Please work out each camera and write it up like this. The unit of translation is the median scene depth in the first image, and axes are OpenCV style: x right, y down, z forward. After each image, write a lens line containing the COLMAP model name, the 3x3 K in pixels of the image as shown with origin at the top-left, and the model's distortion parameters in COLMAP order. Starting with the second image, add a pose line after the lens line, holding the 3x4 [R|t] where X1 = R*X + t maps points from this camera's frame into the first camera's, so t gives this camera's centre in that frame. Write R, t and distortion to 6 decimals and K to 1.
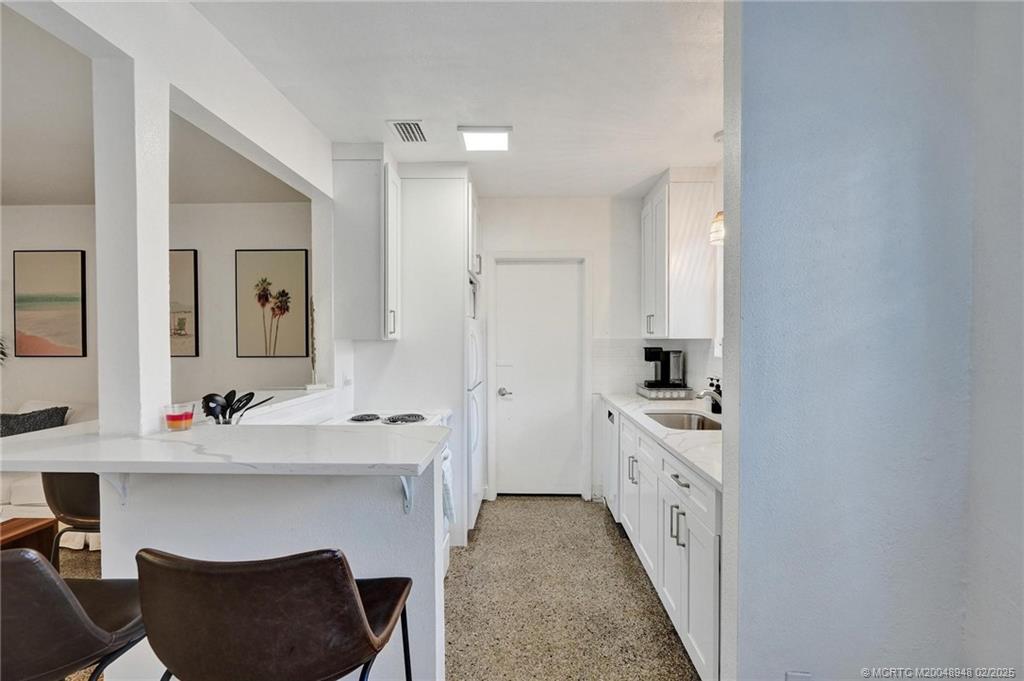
lens RADIAL K [[463.9, 0, 505.2], [0, 463.9, 349.5], [0, 0, 1]] dist [-0.020094, 0.002892]
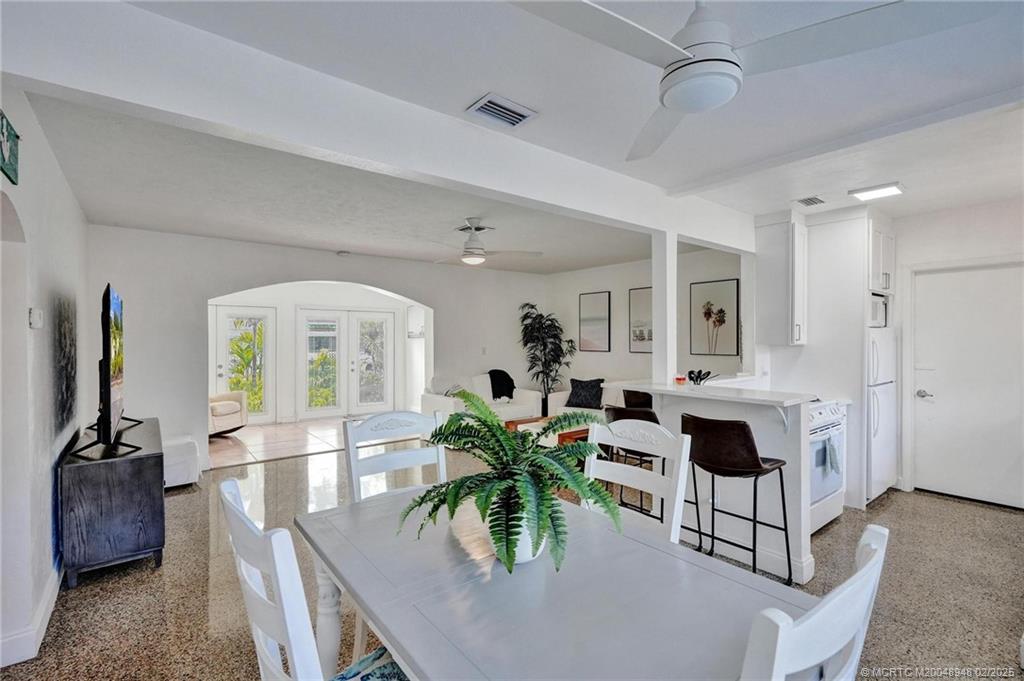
lens RADIAL K [[463.9, 0, 512.3], [0, 463.9, 337.2], [0, 0, 1]] dist [-0.020094, 0.002892]
pose [[0.652405, -0.000508, -0.757870, 0.225502], [-0.018254, 0.999699, -0.016384, -0.004501], [0.757651, 0.024523, 0.652199, -0.522002]]
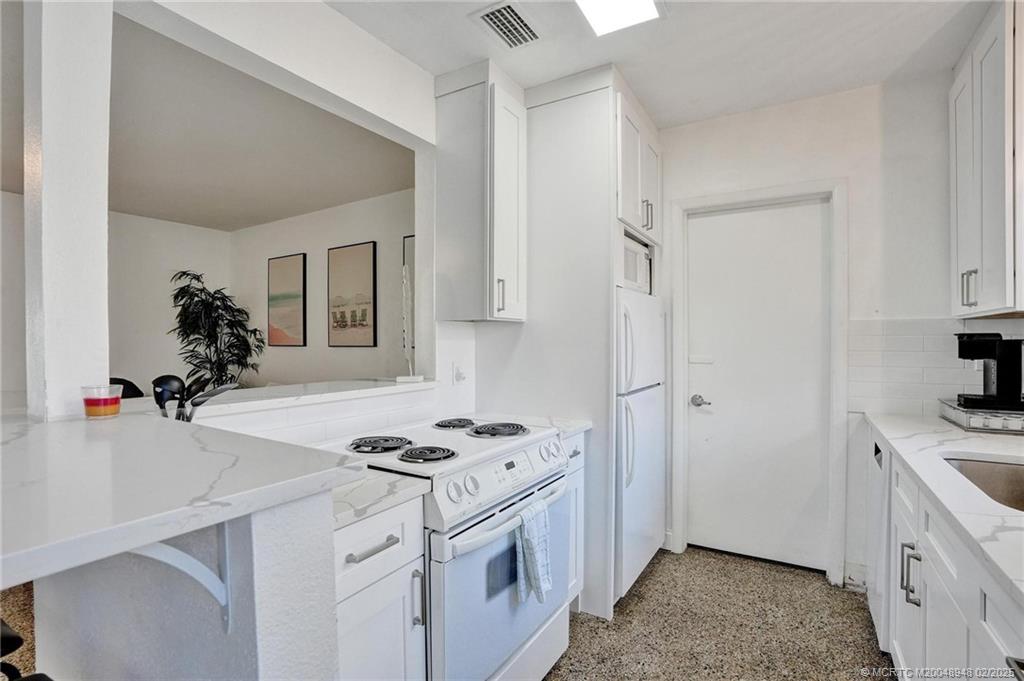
lens RADIAL K [[463.9, 0, 518.7], [0, 463.9, 345.8], [0, 0, 1]] dist [-0.020094, 0.002892]
pose [[0.876177, 0.005310, -0.481960, 0.120577], [-0.010746, 0.999906, -0.008518, 0.022662], [0.481869, 0.012643, 0.876152, 0.314153]]
